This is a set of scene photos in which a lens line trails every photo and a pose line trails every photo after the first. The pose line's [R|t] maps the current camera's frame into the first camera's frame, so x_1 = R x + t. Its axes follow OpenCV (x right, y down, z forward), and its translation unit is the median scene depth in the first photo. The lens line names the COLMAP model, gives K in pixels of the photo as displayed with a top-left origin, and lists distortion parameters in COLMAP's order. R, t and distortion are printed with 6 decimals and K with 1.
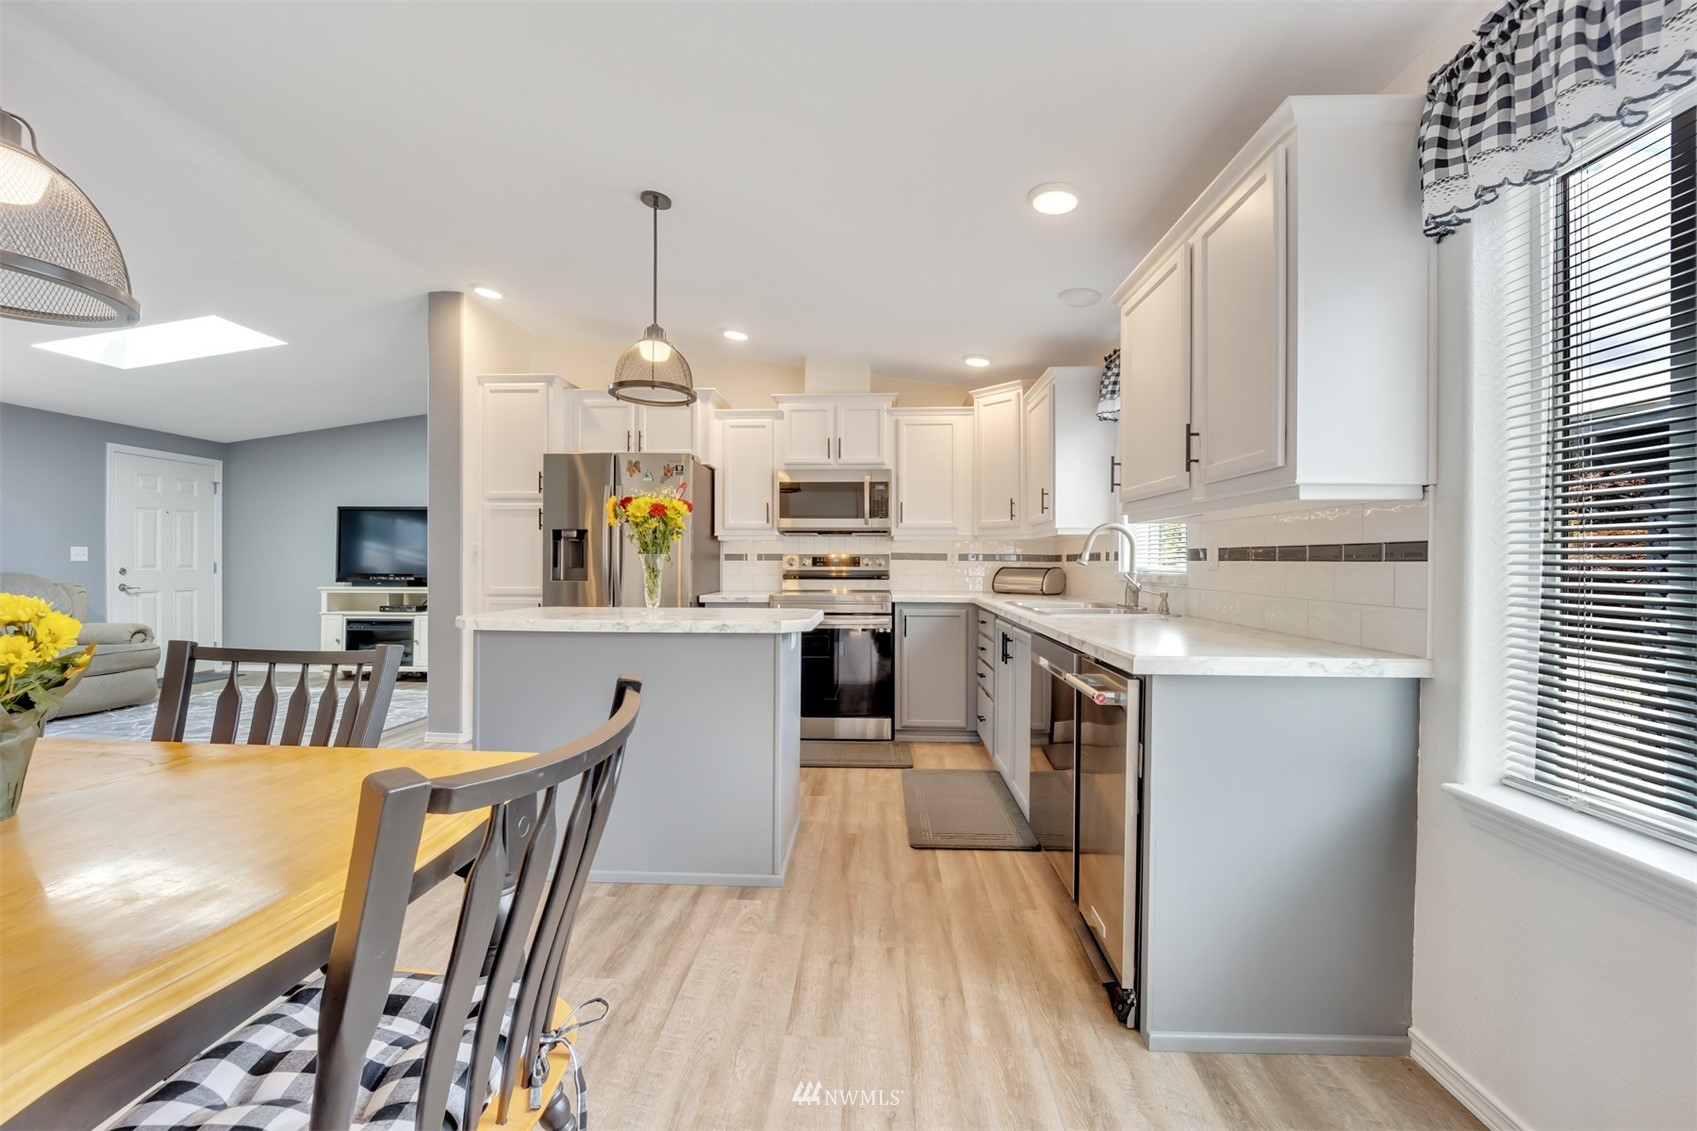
lens RADIAL K [[679.8, 0, 848.5], [0, 679.8, 565.5], [0, 0, 1]] dist [0.001309, 0.000098]
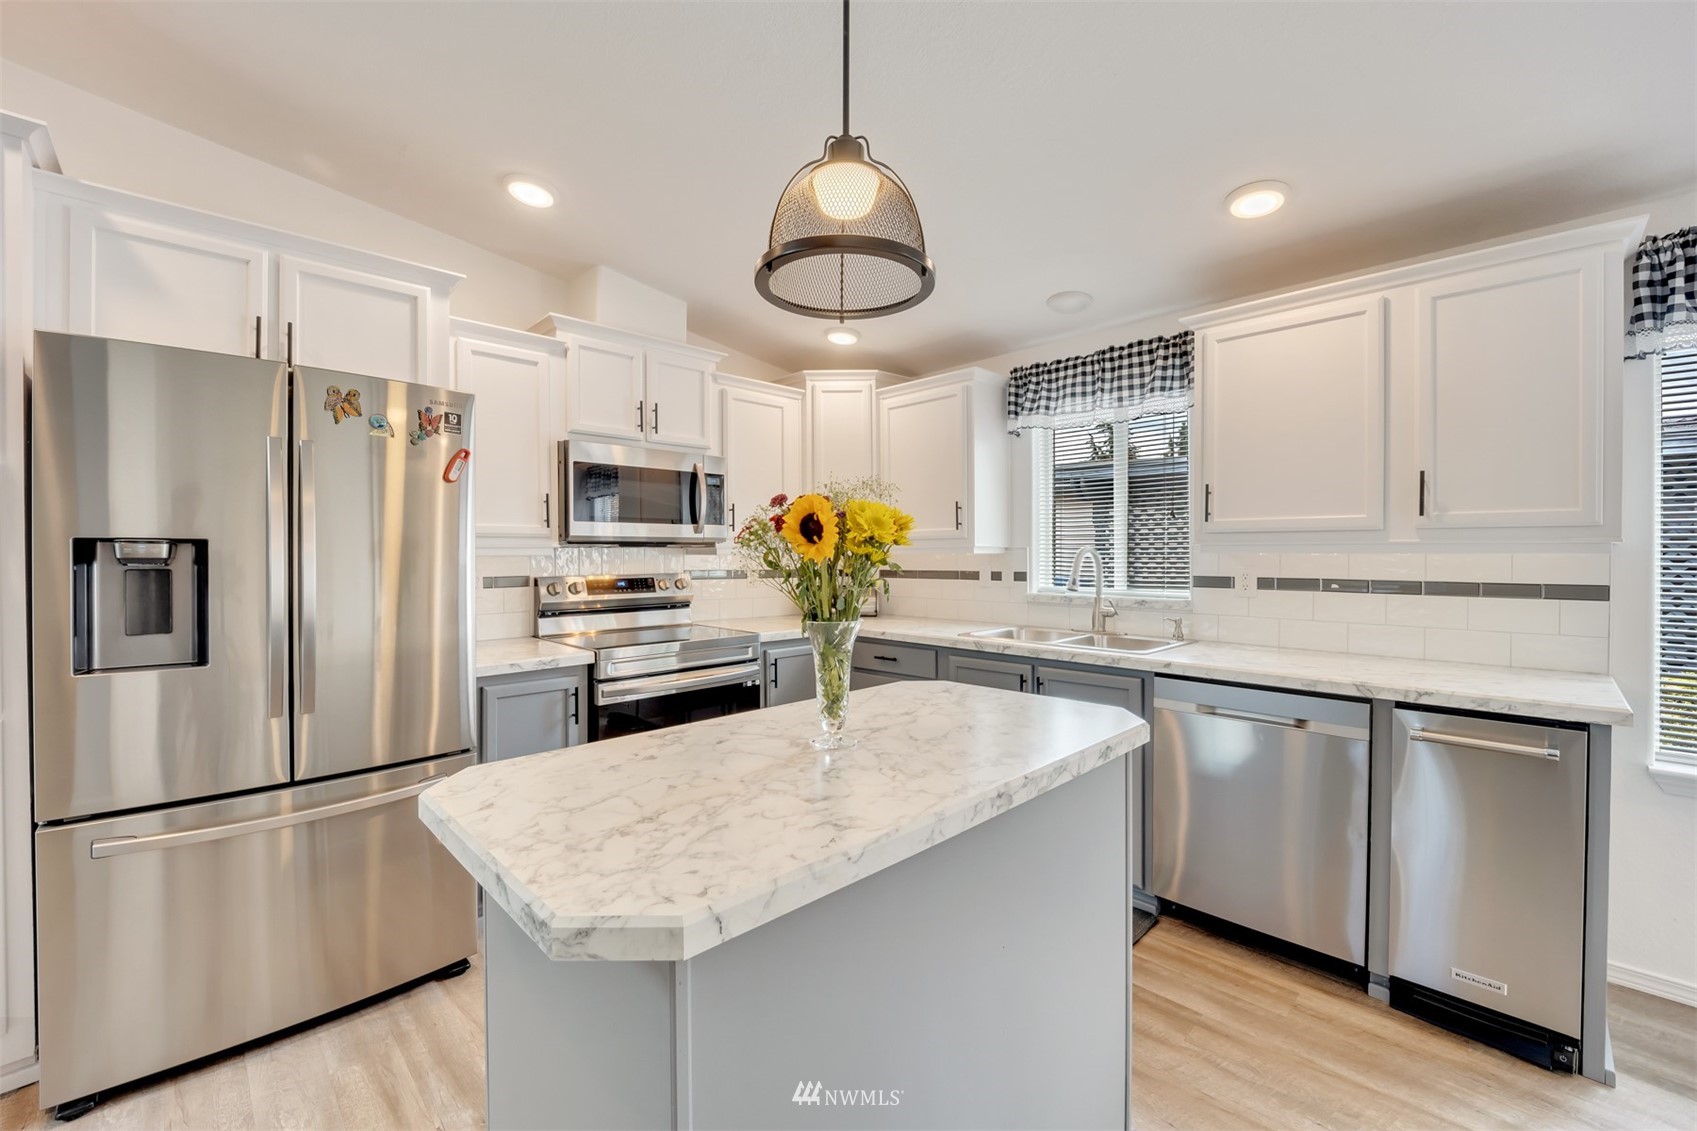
lens RADIAL K [[688.0, 0, 848.5], [0, 688.0, 565.5], [0, 0, 1]] dist [-0.013030, -0.000038]
pose [[0.689701, -0.015956, 0.723919, -0.400219], [0.008589, 0.999867, 0.013855, -0.037919], [-0.724044, -0.003338, 0.689746, 0.423025]]
